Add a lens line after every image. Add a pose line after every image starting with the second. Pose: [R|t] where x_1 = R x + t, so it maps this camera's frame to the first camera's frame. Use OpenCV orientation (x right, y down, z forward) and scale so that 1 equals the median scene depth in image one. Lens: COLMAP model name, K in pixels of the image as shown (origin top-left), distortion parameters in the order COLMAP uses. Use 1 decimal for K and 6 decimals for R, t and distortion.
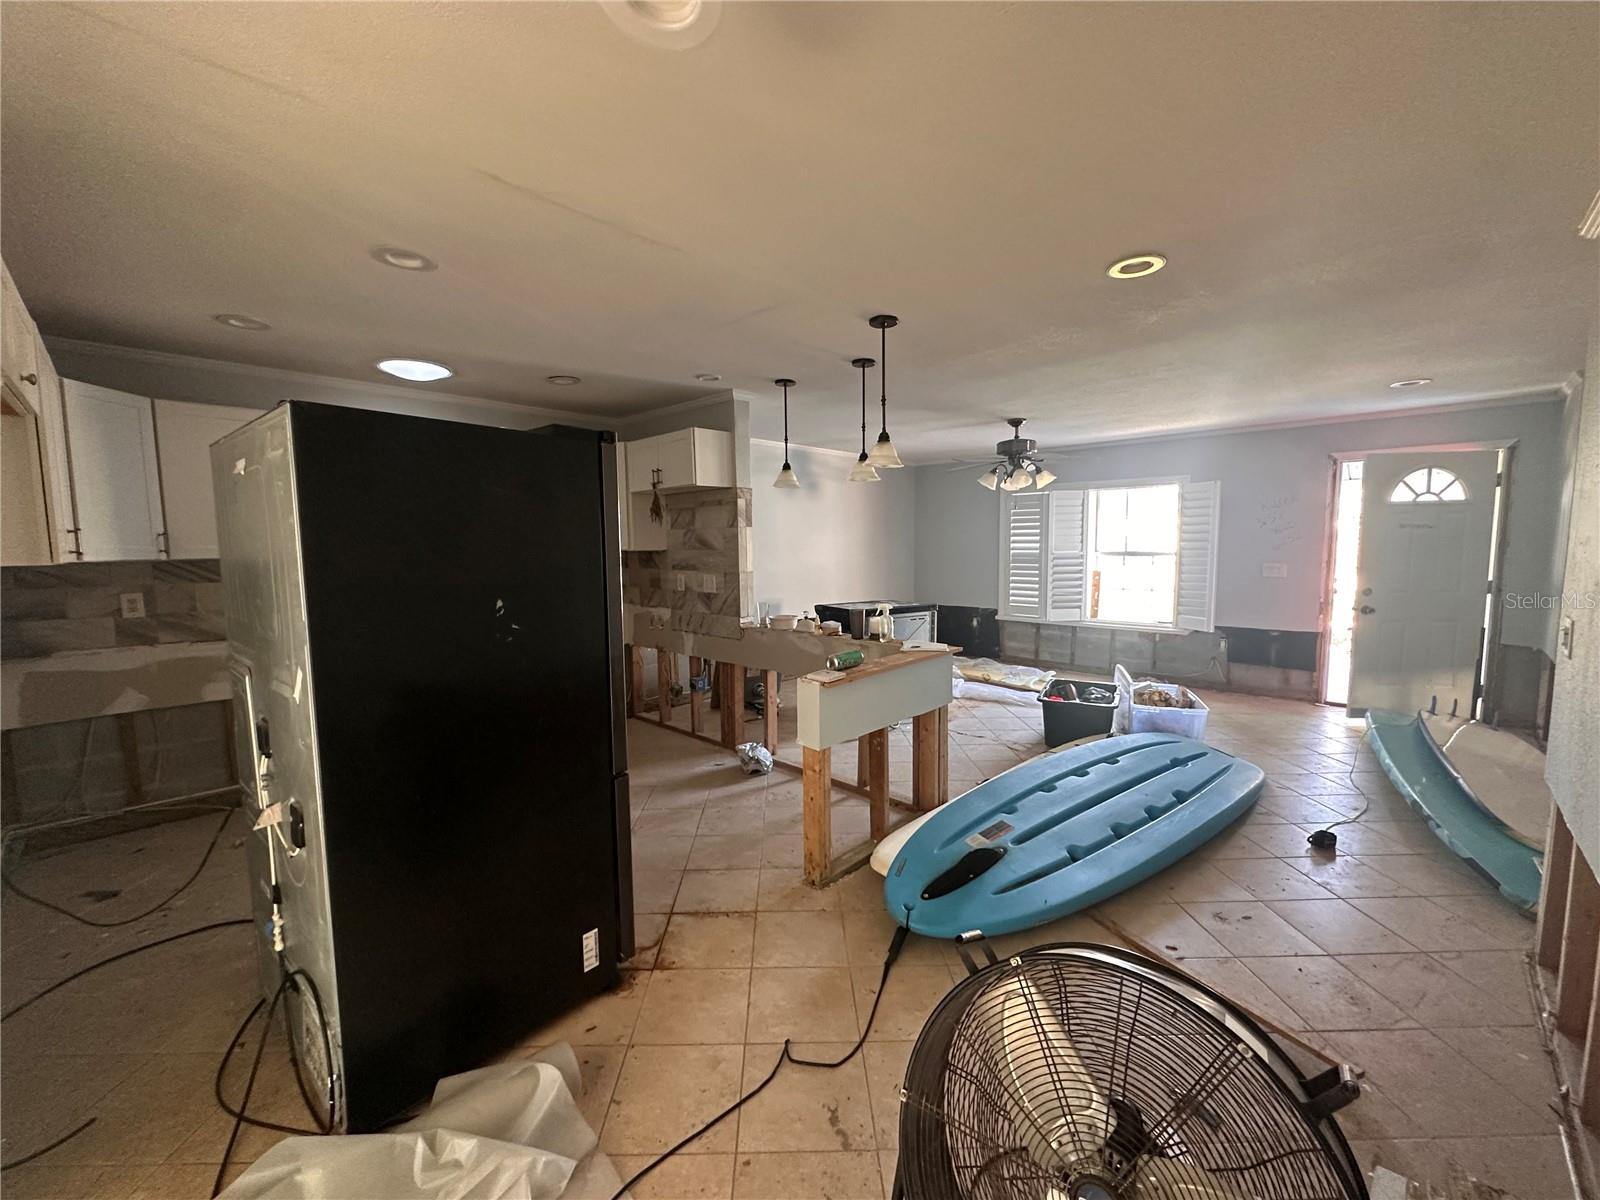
lens RADIAL K [[636.7, 0, 794.7], [0, 636.7, 605.6], [0, 0, 1]] dist [-0.004818, 0.000973]
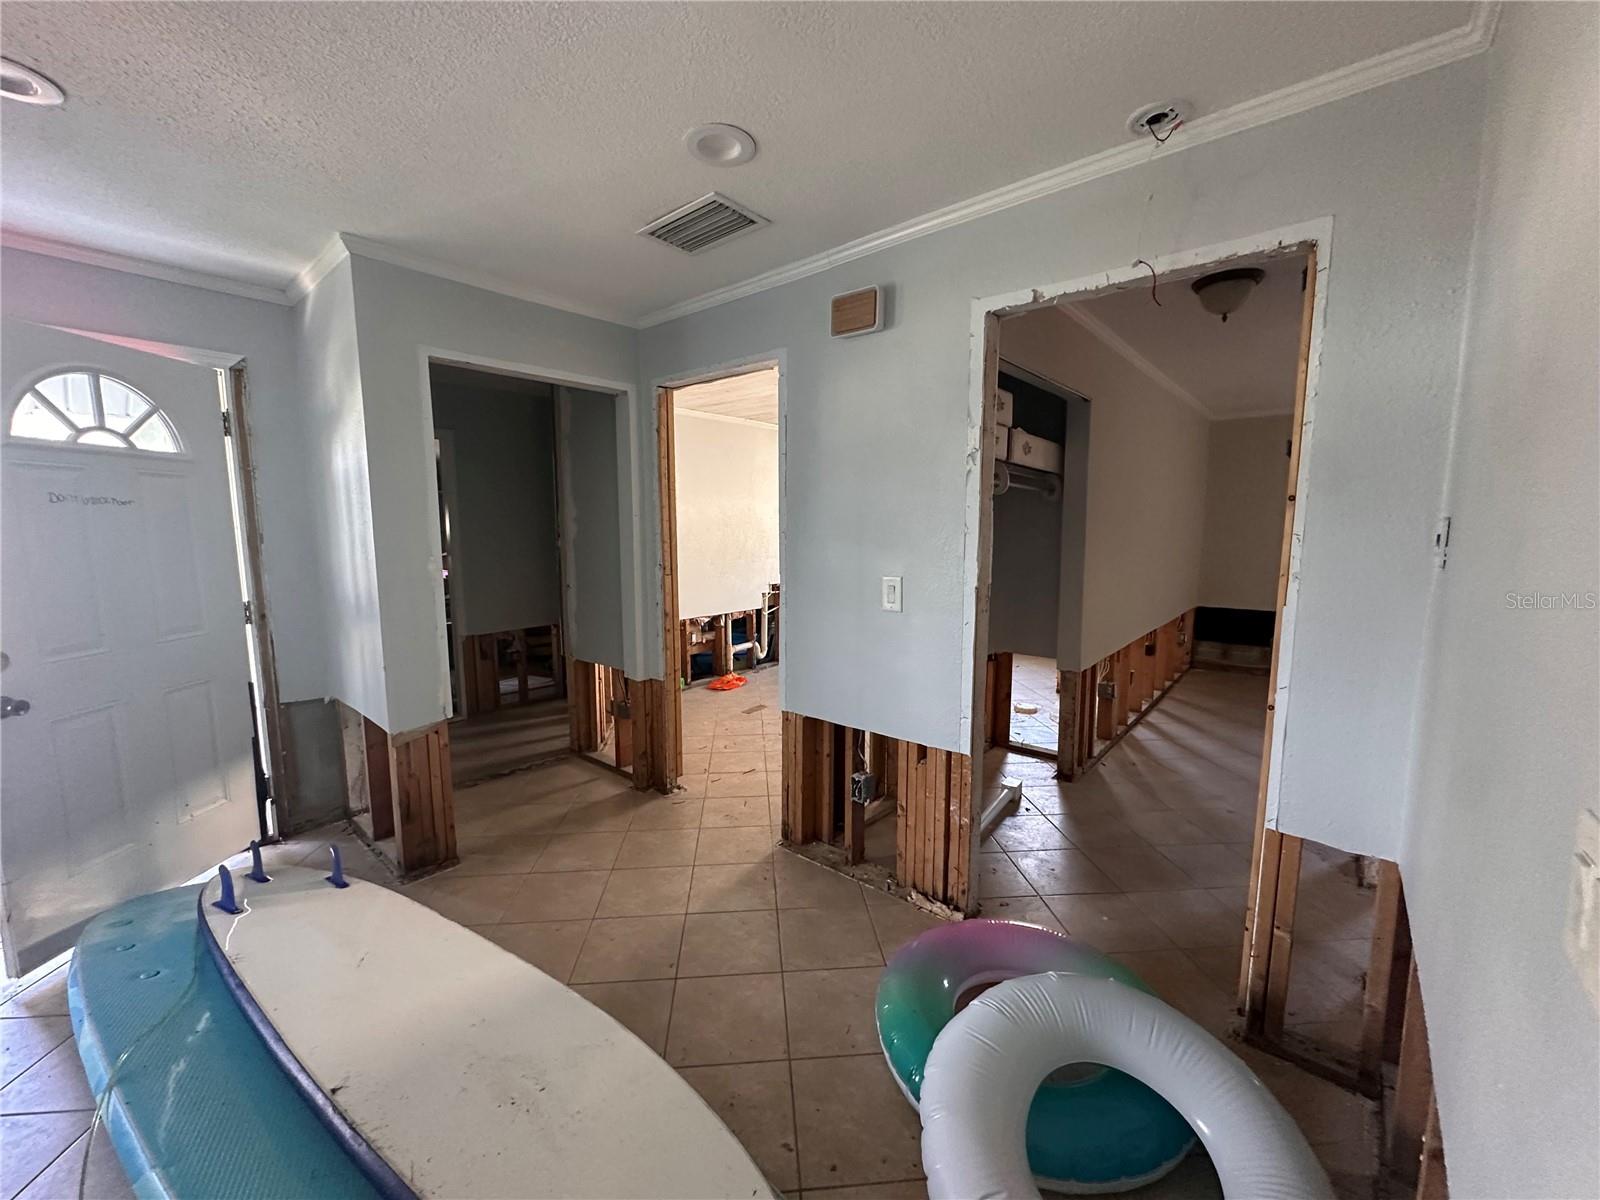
lens RADIAL K [[636.7, 0, 804.7], [0, 636.7, 600.4], [0, 0, 1]] dist [-0.004818, 0.000973]
pose [[-0.072974, -0.107190, 0.991557, 0.491448], [0.097902, 0.988636, 0.114080, -0.056630], [-0.992517, 0.105400, -0.061651, 0.534326]]
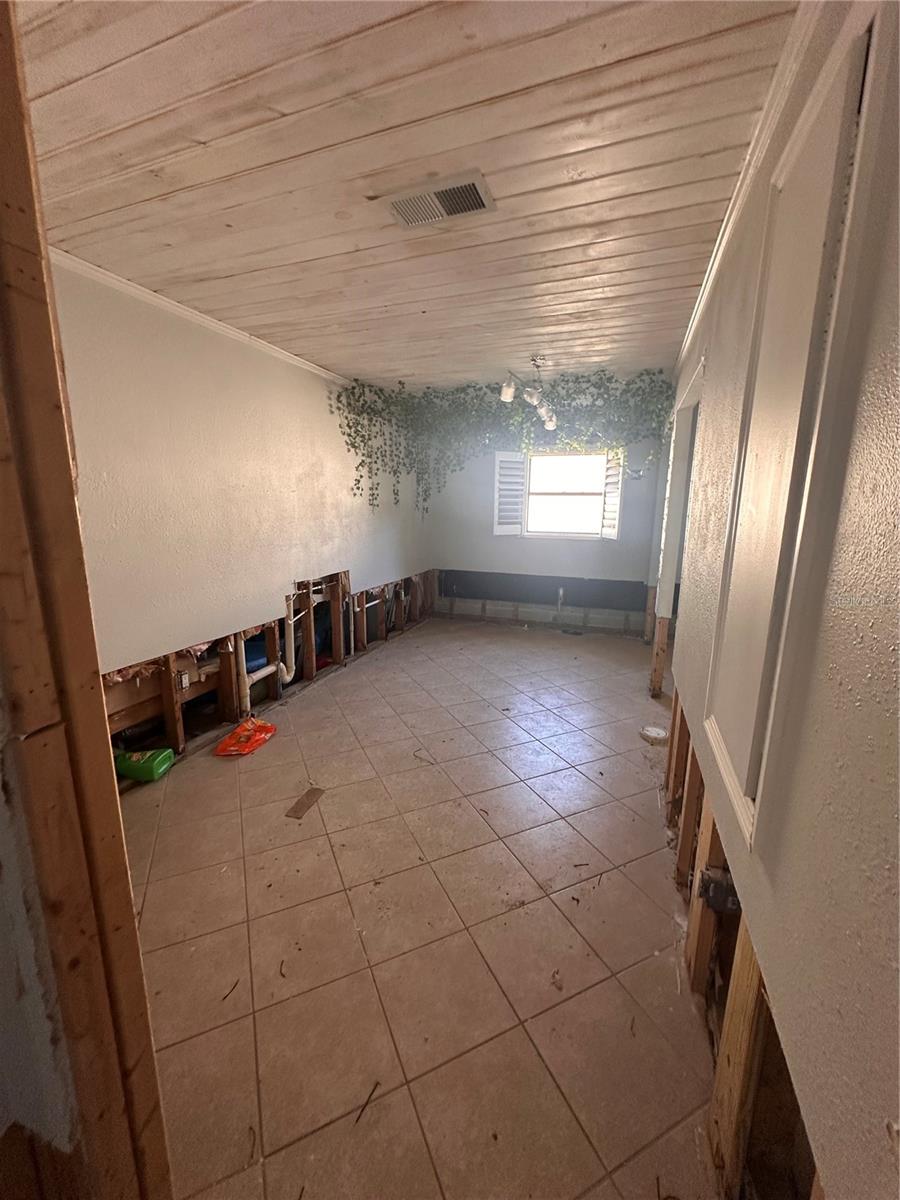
lens RADIAL K [[477.6, 0, 451.3], [0, 477.6, 599.5], [0, 0, 1]] dist [-0.004818, 0.000973]
pose [[-0.407700, -0.173446, 0.896491, 1.287642], [0.080971, 0.971059, 0.224696, -0.070011], [-0.909519, 0.164198, -0.381857, 0.608306]]
